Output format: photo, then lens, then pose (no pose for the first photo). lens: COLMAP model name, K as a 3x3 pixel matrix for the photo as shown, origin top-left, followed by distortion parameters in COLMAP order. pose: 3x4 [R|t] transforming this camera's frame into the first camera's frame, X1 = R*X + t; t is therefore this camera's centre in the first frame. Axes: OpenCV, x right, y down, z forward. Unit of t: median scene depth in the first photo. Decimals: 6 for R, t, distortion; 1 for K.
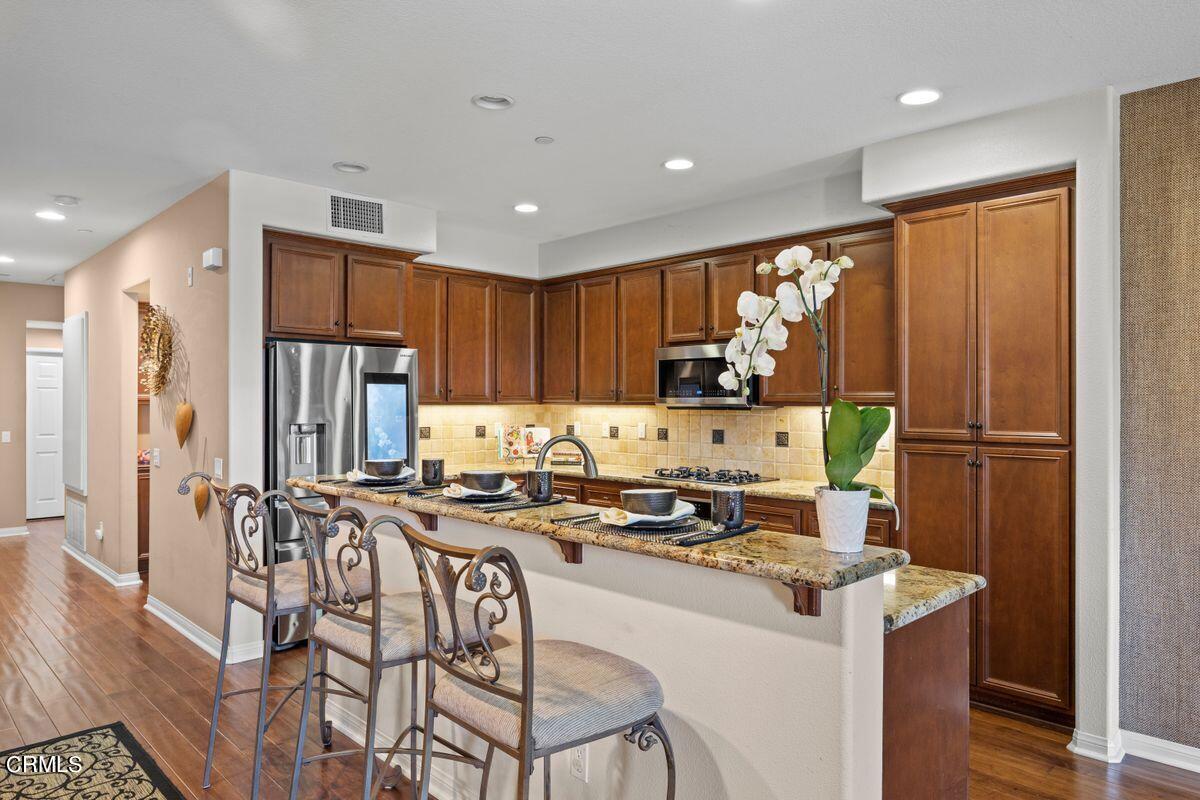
lens RADIAL K [[754.0, 0, 607.3], [0, 754.0, 401.1], [0, 0, 1]] dist [0.006803, 0.000607]
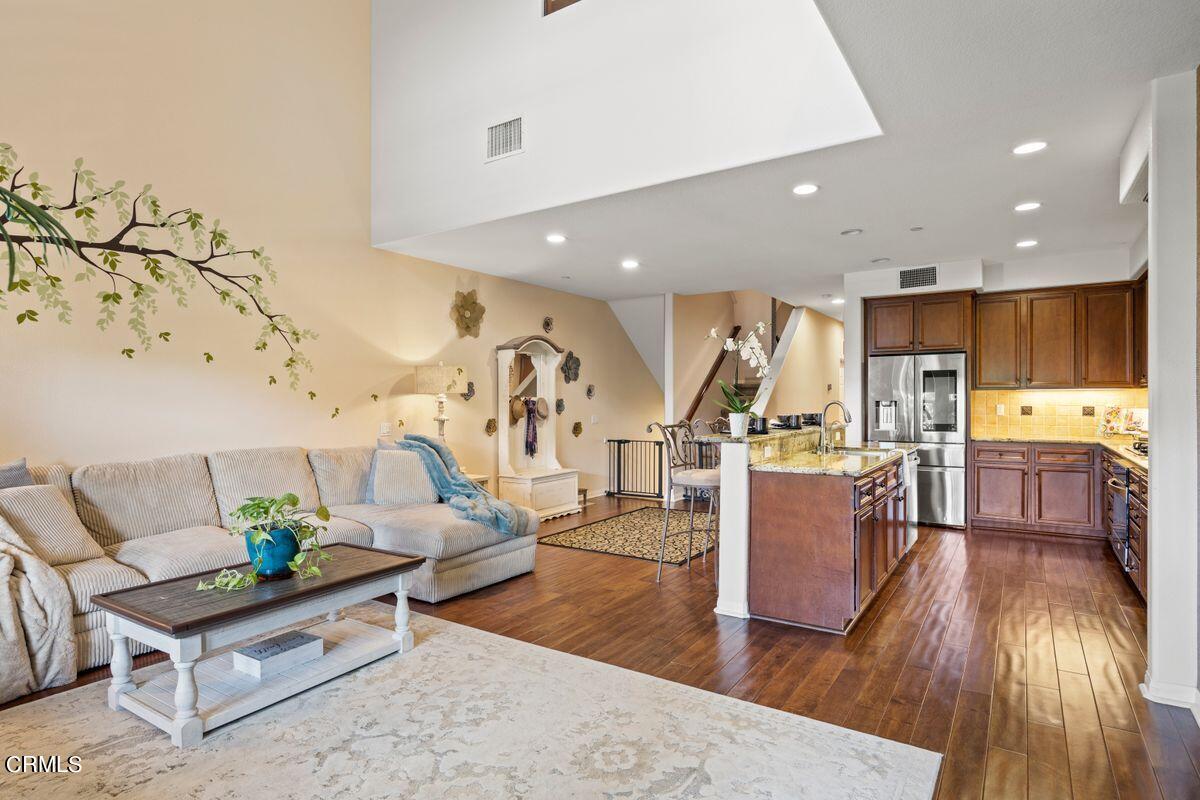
lens RADIAL K [[640.5, 0, 602.3], [0, 640.5, 403.4], [0, 0, 1]] dist [0.004343, -0.000836]
pose [[0.200666, -0.003771, -0.979653, 0.915912], [0.012035, 0.999927, -0.001384, 0.025982], [0.979586, -0.011513, 0.200696, 0.023921]]
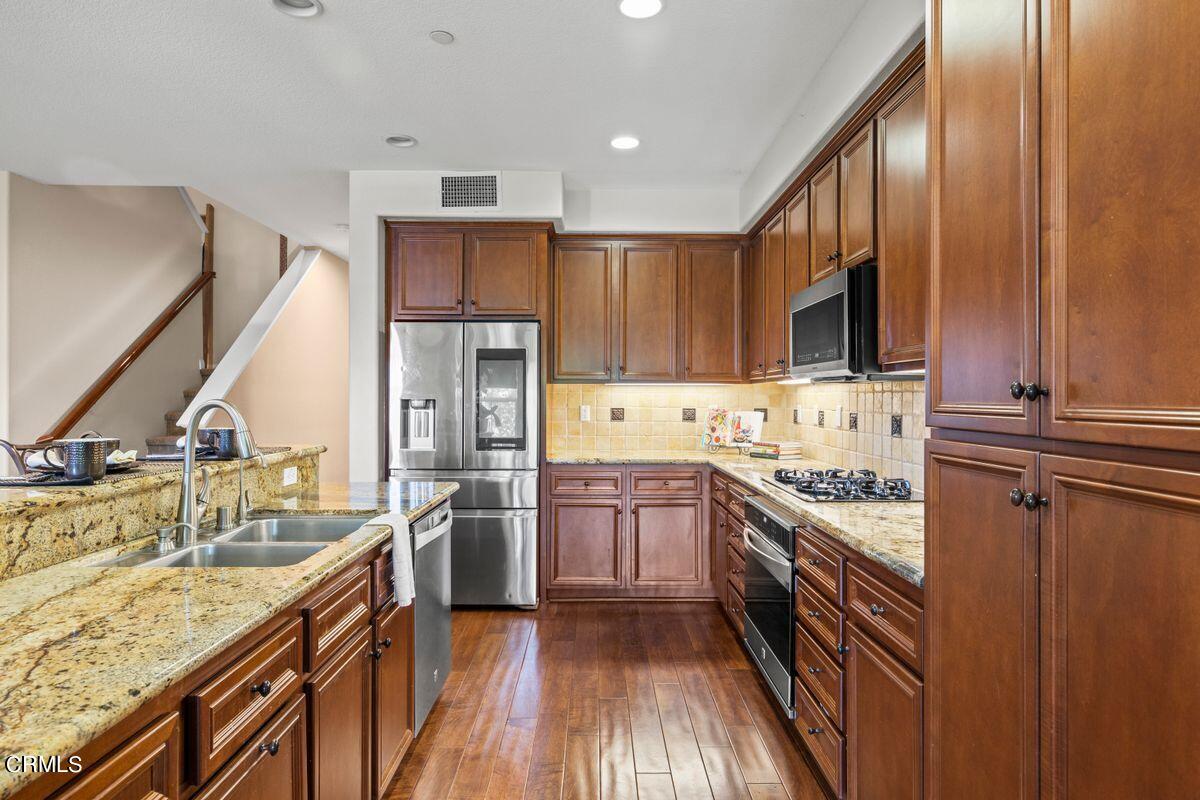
lens RADIAL K [[685.6, 0, 607.1], [0, 685.6, 402.5], [0, 0, 1]] dist [0.000210, -0.000580]
pose [[0.717650, -0.000712, -0.696403, 0.423212], [0.008678, 0.999931, 0.007921, 0.024801], [0.696350, -0.011728, 0.717607, 0.473606]]
